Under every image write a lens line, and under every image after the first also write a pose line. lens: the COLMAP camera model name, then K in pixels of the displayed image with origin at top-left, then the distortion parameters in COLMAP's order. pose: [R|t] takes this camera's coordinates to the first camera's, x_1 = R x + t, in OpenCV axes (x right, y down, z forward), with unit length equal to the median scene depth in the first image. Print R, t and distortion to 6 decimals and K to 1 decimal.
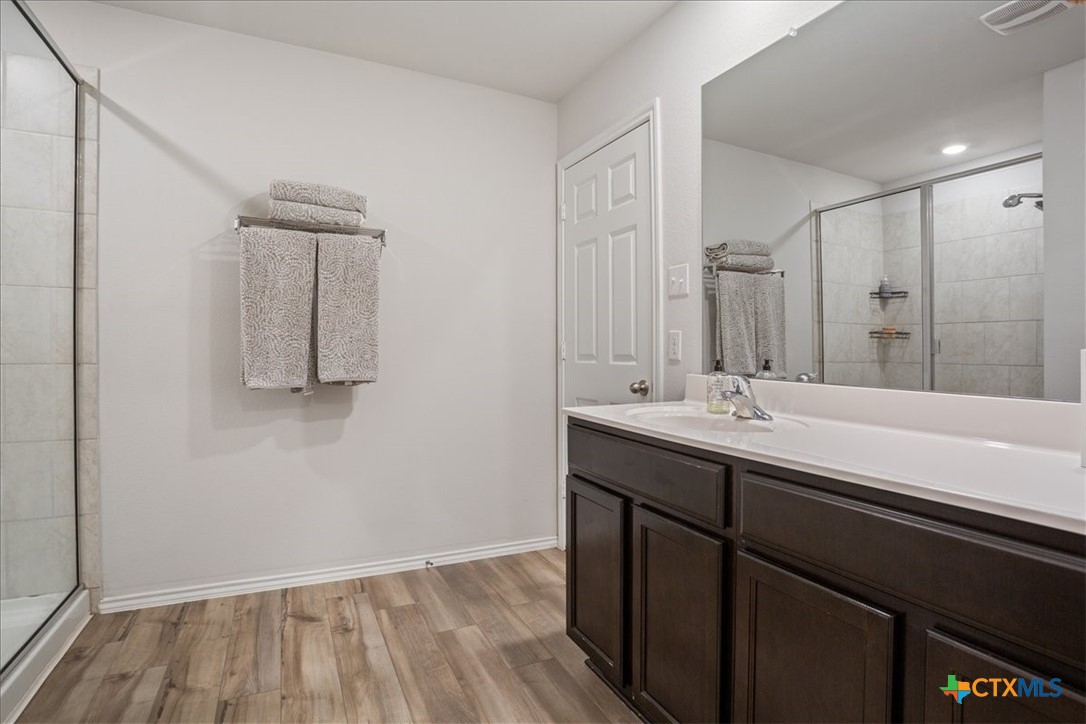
lens RADIAL K [[570.1, 0, 555.2], [0, 570.1, 357.9], [0, 0, 1]] dist [-0.063277, 0.030645]
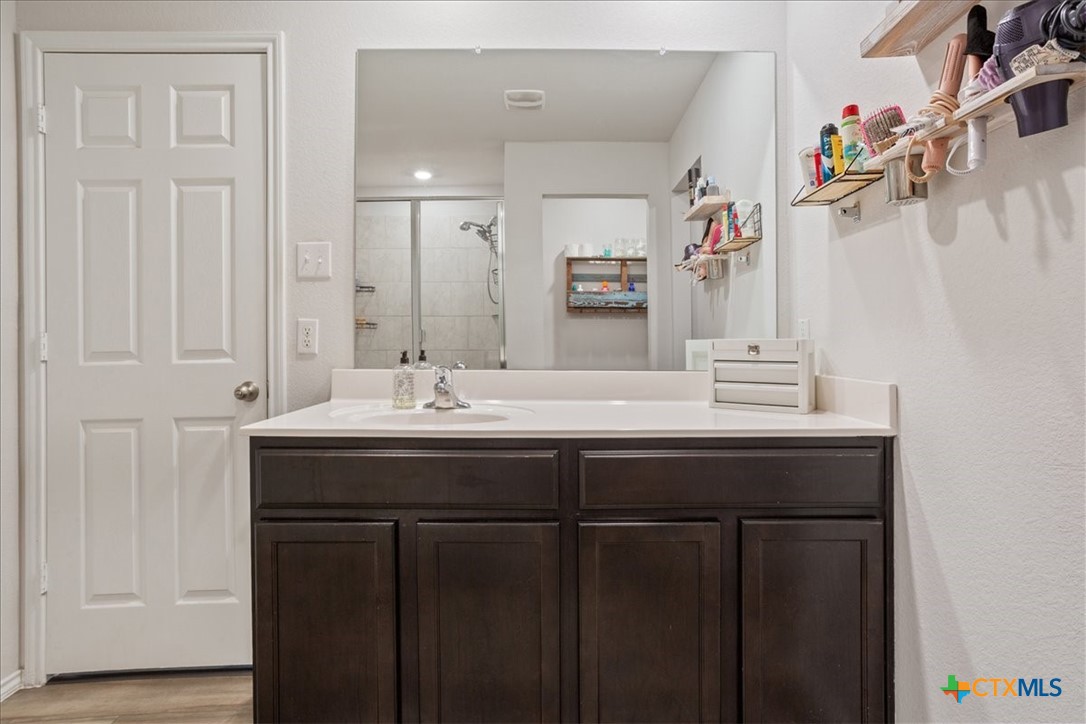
lens RADIAL K [[557.5, 0, 544.5], [0, 557.5, 325.2], [0, 0, 1]] dist [0.000304, 0.000325]
pose [[0.431701, 0.012050, 0.901936, -0.349914], [0.022334, 0.999461, -0.024043, -0.010121], [-0.901740, 0.030523, 0.431200, 0.300571]]
